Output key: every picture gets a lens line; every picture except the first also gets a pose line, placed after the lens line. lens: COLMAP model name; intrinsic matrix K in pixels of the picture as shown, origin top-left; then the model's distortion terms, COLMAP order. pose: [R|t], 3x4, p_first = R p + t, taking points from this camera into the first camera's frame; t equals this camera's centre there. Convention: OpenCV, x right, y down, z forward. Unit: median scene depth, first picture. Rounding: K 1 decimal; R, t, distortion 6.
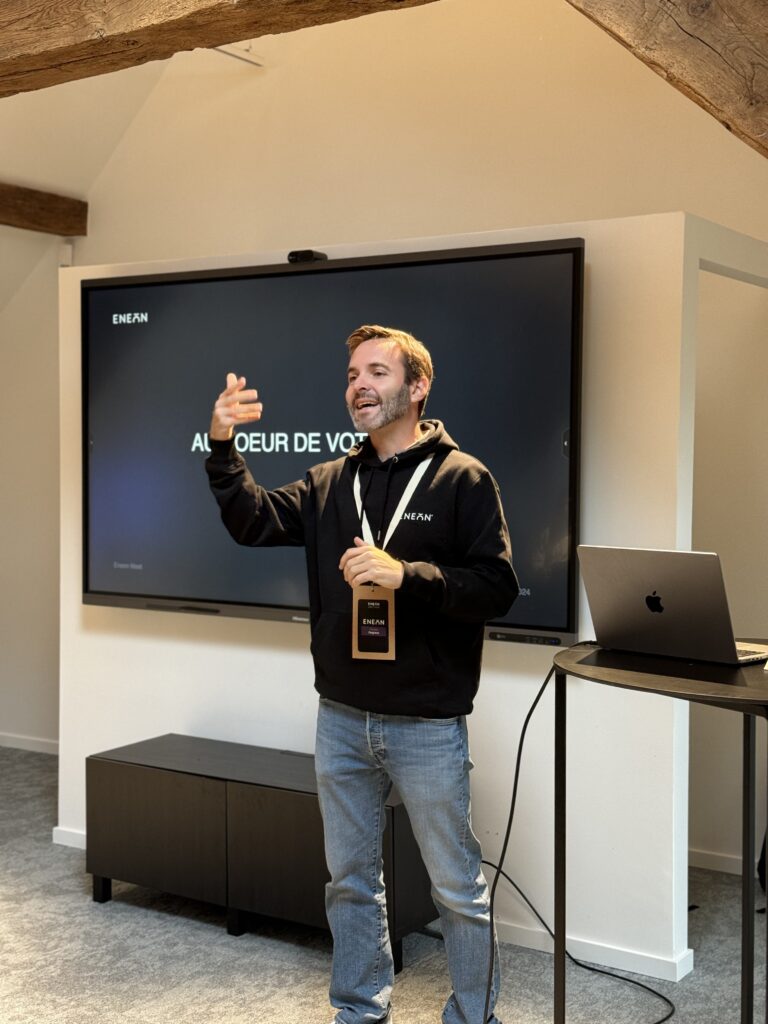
lens RADIAL K [[1439.8, 0, 367.9], [0, 1439.8, 511.3], [0, 0, 1]] dist [0.111238, 0.000000]
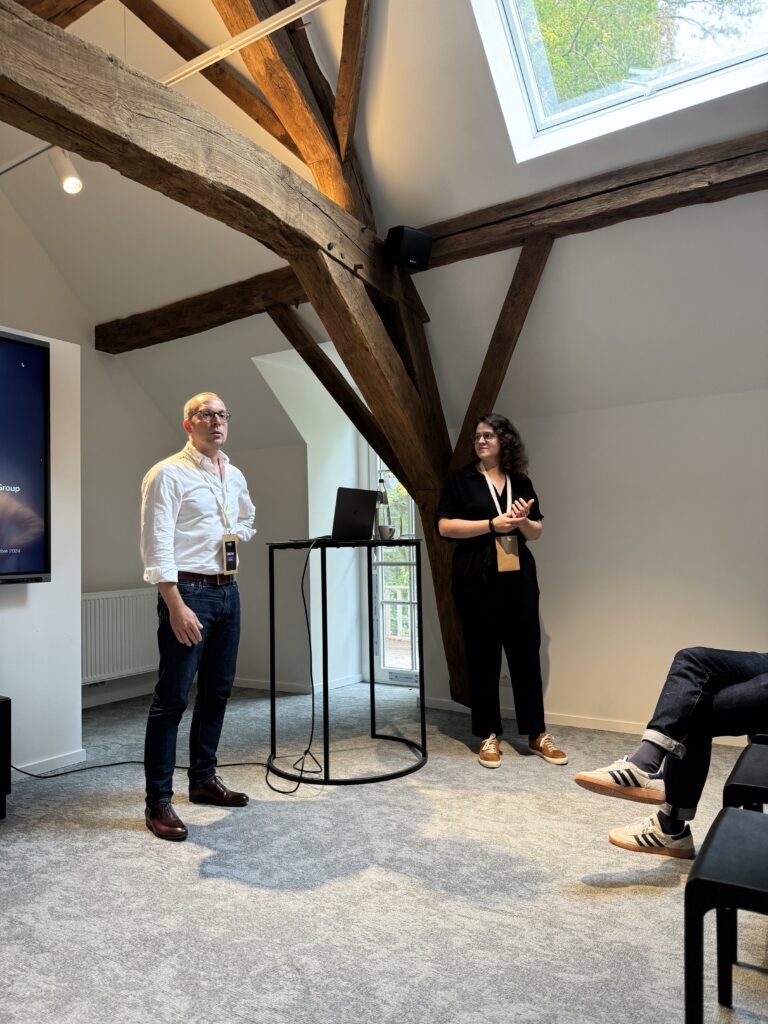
lens RADIAL K [[726.6, 0, 381.2], [0, 726.6, 518.8], [0, 0, 1]] dist [0.030412, -0.044274]
pose [[-0.022521, 0.030799, 0.999272, -0.690100], [0.062535, 0.997611, -0.029338, 0.067512], [-0.997789, 0.061829, -0.024393, 0.606504]]
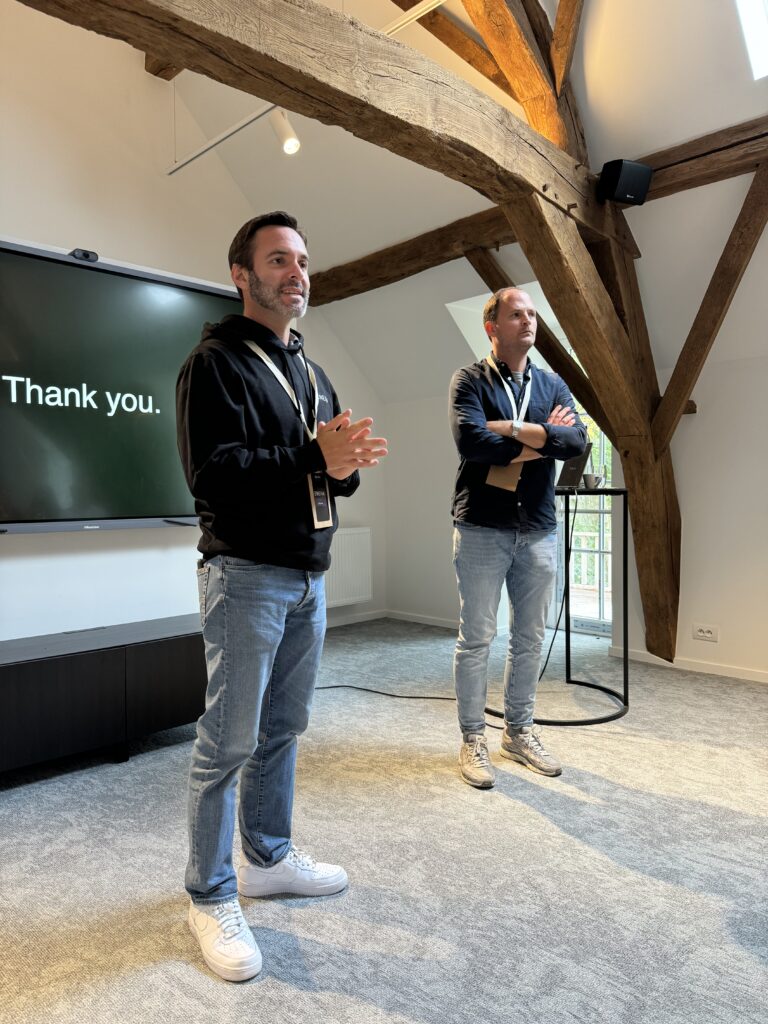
lens RADIAL K [[726.6, 0, 375.3], [0, 726.6, 517.2], [0, 0, 1]] dist [0.030412, -0.044274]
pose [[0.198966, -0.045076, 0.978969, -0.717610], [0.049579, 0.998125, 0.035882, 0.058554], [-0.978751, 0.041397, 0.200828, 0.658160]]
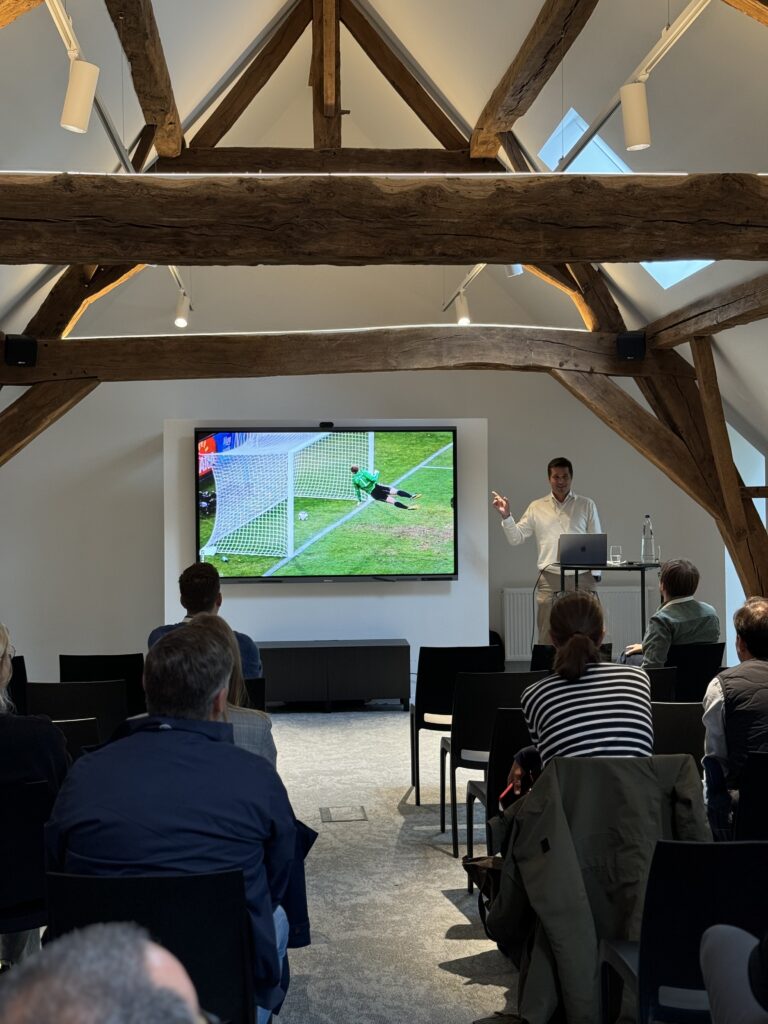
lens RADIAL K [[1439.8, 0, 388.8], [0, 1439.8, 502.2], [0, 0, 1]] dist [0.111238, 0.000000]
pose [[0.786718, -0.015032, 0.617130, -1.518555], [0.039817, 0.998857, -0.026429, 0.015342], [-0.616028, 0.045364, 0.786417, -0.960682]]
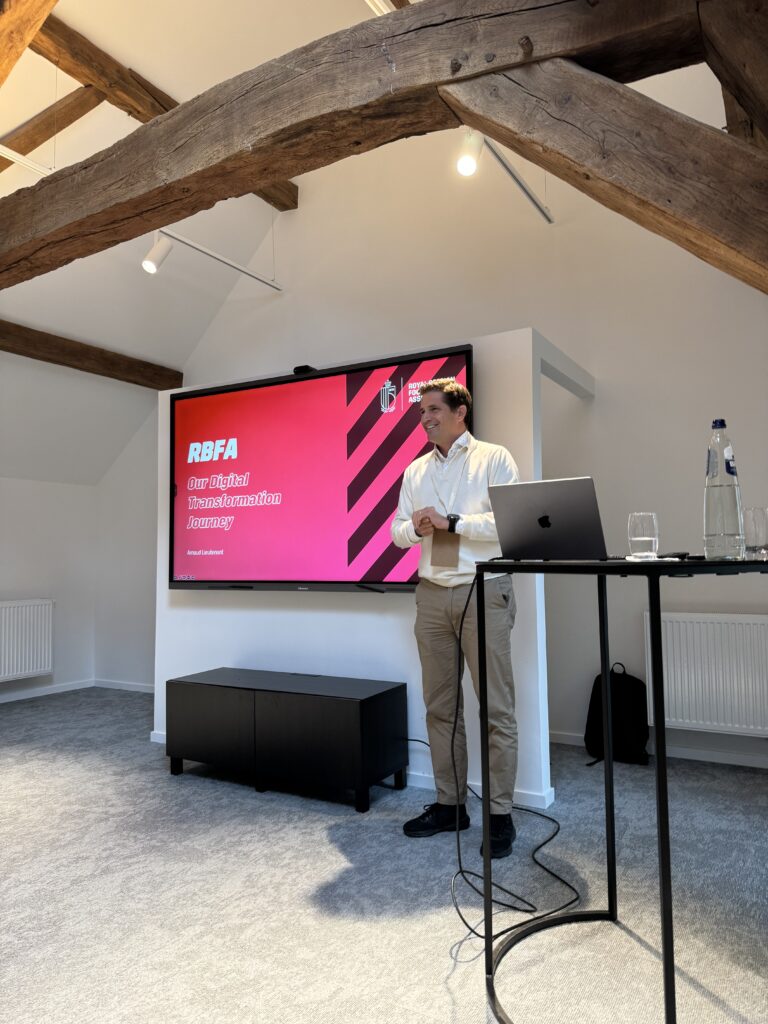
lens RADIAL K [[726.6, 0, 389.9], [0, 726.6, 509.5], [0, 0, 1]] dist [0.030412, -0.044274]
pose [[0.997961, -0.012953, 0.062495, 0.001383], [0.019510, 0.994230, -0.105479, 0.080408], [-0.060769, 0.106483, 0.992456, 0.196172]]
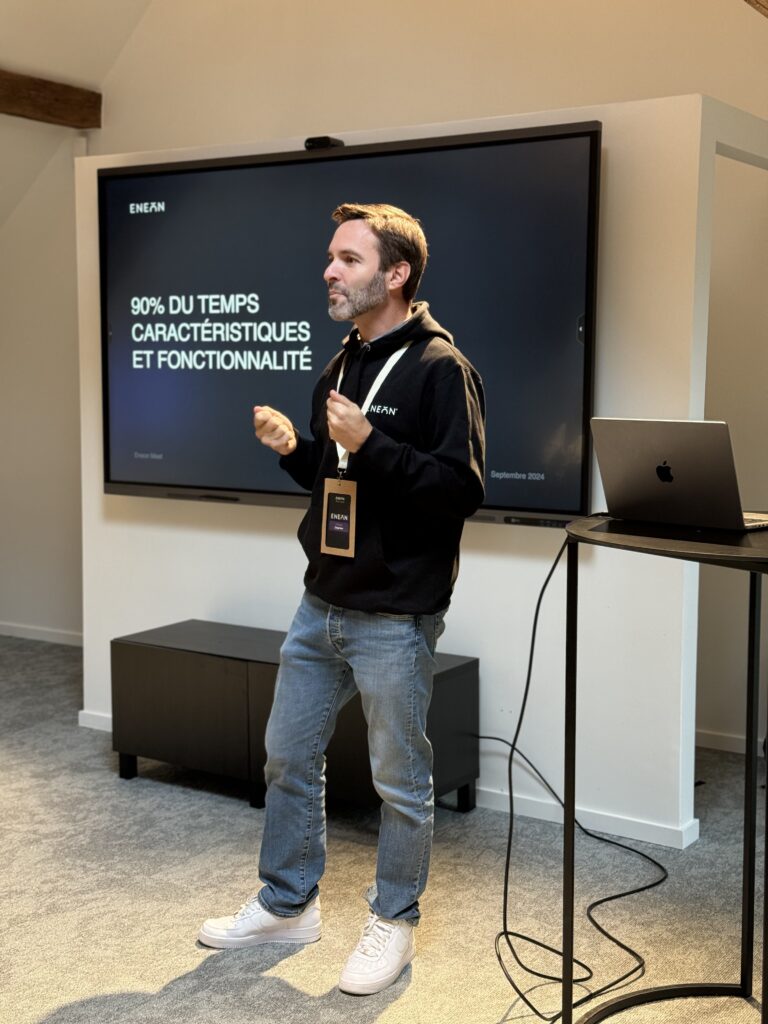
lens RADIAL K [[1439.8, 0, 385.2], [0, 1439.8, 510.1], [0, 0, 1]] dist [0.111238, 0.000000]
pose [[0.999999, -0.000983, 0.000966, -0.001036], [0.000923, 0.998188, 0.060173, 0.018059], [-0.001023, -0.060172, 0.998188, -0.017755]]
